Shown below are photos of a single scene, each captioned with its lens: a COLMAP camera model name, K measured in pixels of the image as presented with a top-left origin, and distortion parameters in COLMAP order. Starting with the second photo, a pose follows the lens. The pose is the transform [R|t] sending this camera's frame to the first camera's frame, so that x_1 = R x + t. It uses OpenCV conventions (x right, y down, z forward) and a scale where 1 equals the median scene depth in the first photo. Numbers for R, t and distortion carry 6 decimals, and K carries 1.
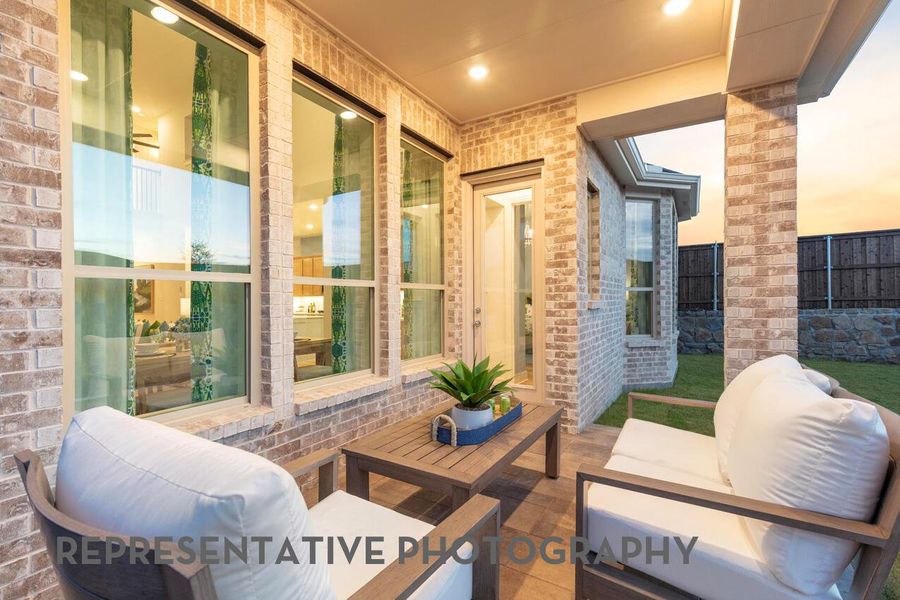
lens RADIAL K [[405.5, 0, 450.0], [0, 405.5, 300.0], [0, 0, 1]] dist [0.010259, -0.000182]
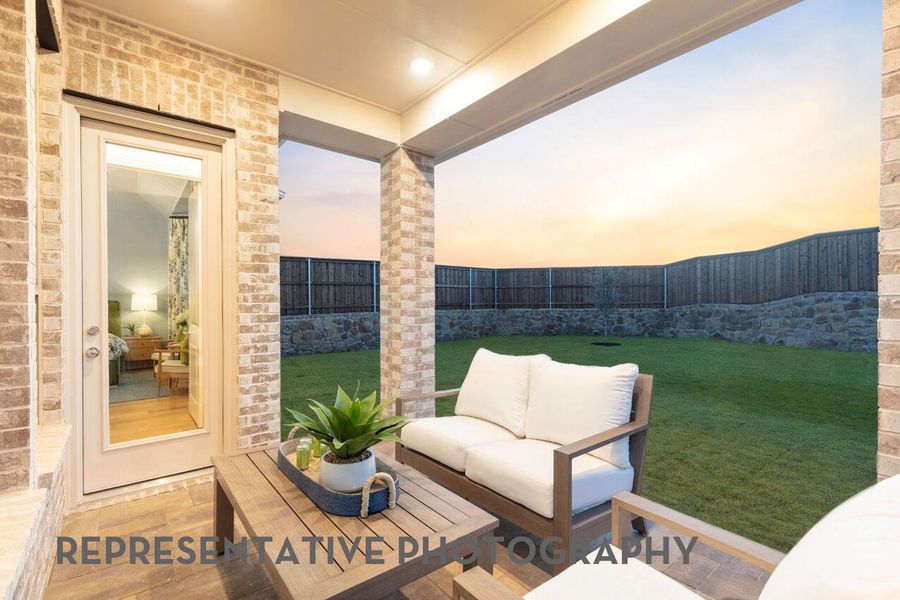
lens RADIAL K [[410.0, 0, 450.2], [0, 410.0, 305.9], [0, 0, 1]] dist [0.010386, -0.000165]
pose [[0.340132, 0.001429, 0.940376, -0.378322], [-0.000456, 0.999999, -0.001355, -0.011561], [-0.940377, 0.000032, 0.340133, 0.351525]]
